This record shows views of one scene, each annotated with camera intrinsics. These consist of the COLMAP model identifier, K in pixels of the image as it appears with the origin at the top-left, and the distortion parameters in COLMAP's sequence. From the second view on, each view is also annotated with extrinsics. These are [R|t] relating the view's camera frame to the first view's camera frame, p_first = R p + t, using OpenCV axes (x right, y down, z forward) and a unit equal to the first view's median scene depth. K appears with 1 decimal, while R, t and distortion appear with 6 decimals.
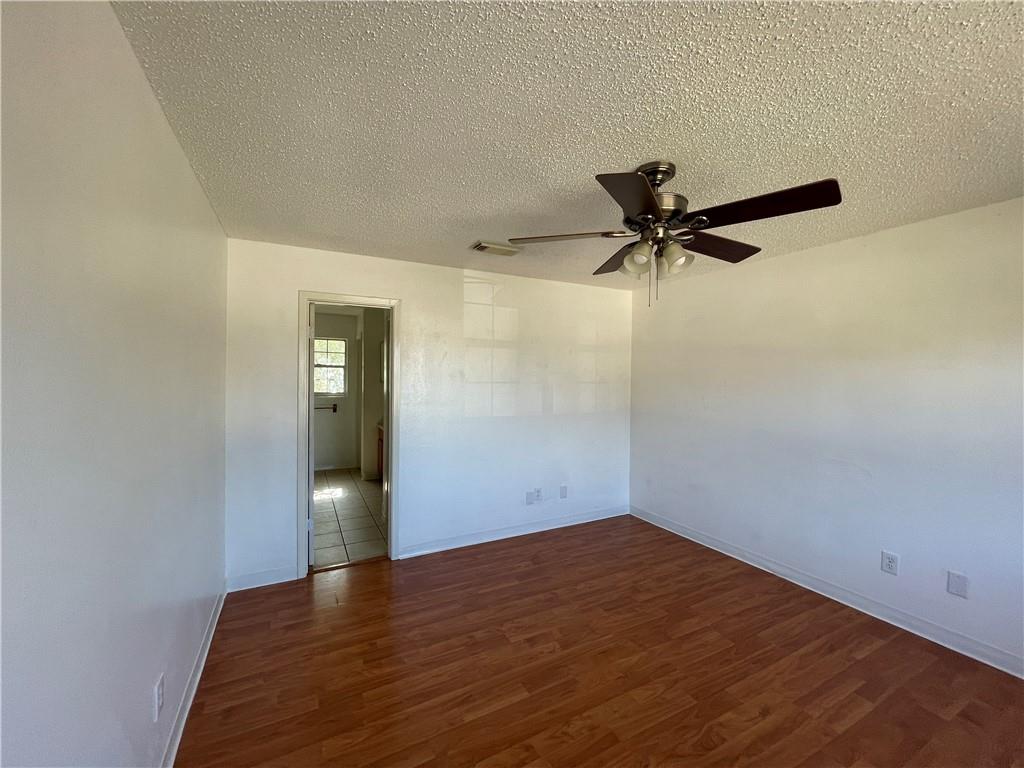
lens RADIAL K [[412.4, 0, 516.1], [0, 412.4, 386.4], [0, 0, 1]] dist [0.001109, 0.001056]
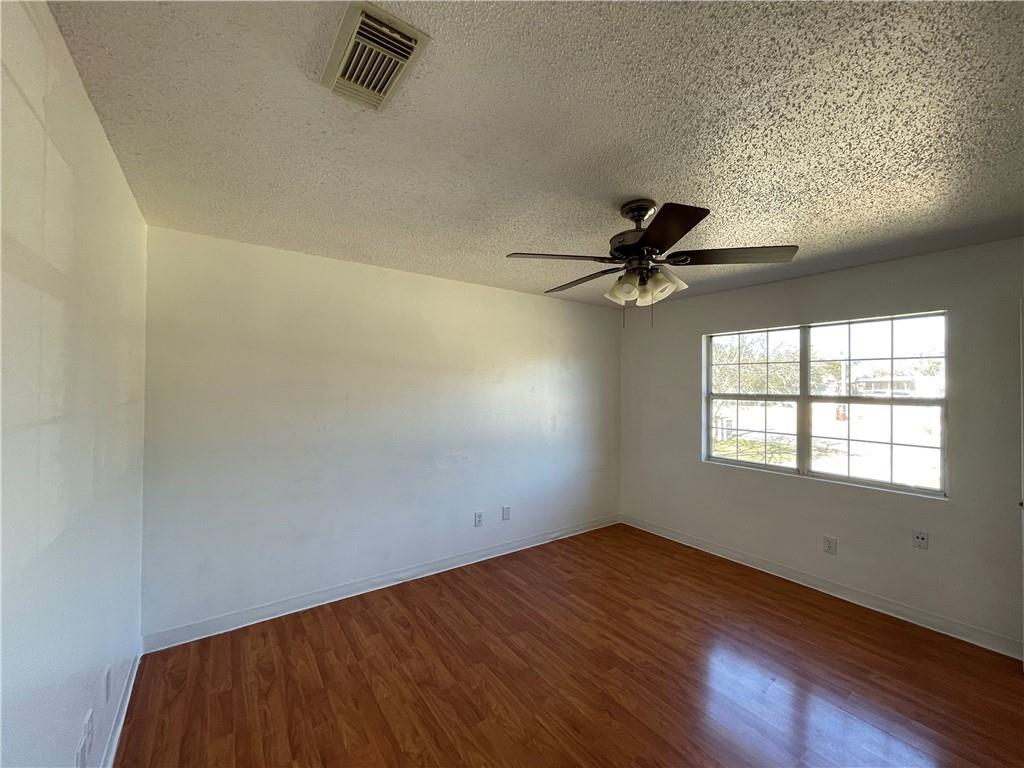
lens RADIAL K [[412.4, 0, 507.7], [0, 412.4, 384.0], [0, 0, 1]] dist [0.001109, 0.001056]
pose [[-0.126092, -0.003100, 0.992014, -0.468817], [0.012749, 0.999907, 0.004746, -0.040545], [-0.991937, 0.013245, -0.126040, 0.971414]]
